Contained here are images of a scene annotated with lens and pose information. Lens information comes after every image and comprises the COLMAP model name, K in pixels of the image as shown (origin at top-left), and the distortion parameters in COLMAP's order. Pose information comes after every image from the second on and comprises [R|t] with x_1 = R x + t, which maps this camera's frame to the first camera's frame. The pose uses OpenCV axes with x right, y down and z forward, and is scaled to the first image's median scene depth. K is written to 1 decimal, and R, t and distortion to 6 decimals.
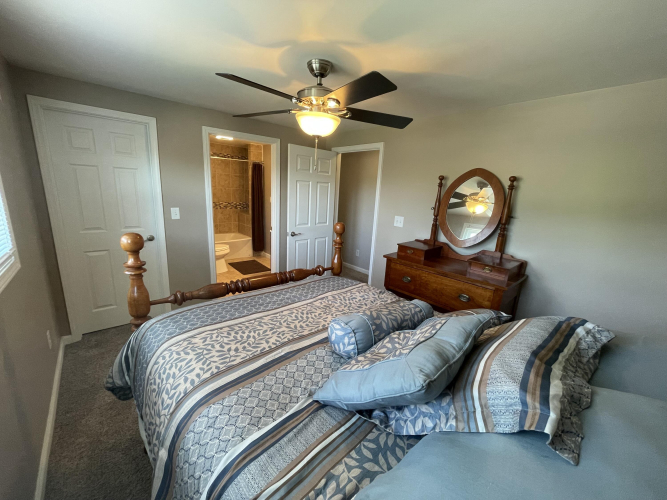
lens RADIAL K [[269.3, 0, 334.4], [0, 269.3, 250.7], [0, 0, 1]] dist [-0.001191, -0.000227]
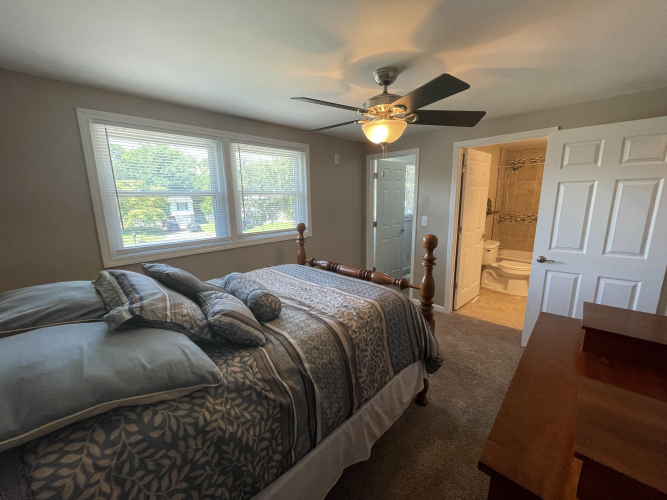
lens RADIAL K [[269.3, 0, 334.4], [0, 269.3, 250.7], [0, 0, 1]] dist [-0.001191, -0.000227]
pose [[0.080093, 0.151353, -0.985230, 0.487071], [-0.205844, 0.969611, 0.132220, -0.065552], [0.975302, 0.192214, 0.108814, 0.393371]]
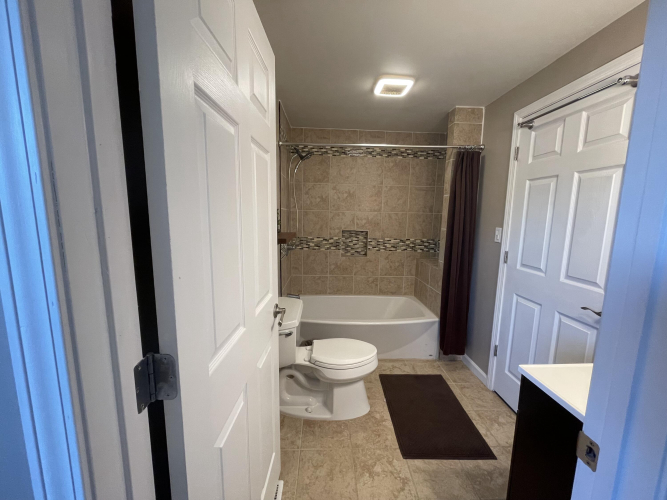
lens RADIAL K [[269.3, 0, 334.4], [0, 269.3, 250.7], [0, 0, 1]] dist [-0.001191, -0.000227]
pose [[0.772556, 0.048142, -0.633119, -0.260578], [-0.122688, 0.989648, -0.074456, -0.164769], [0.622981, 0.135197, 0.770465, 0.847424]]
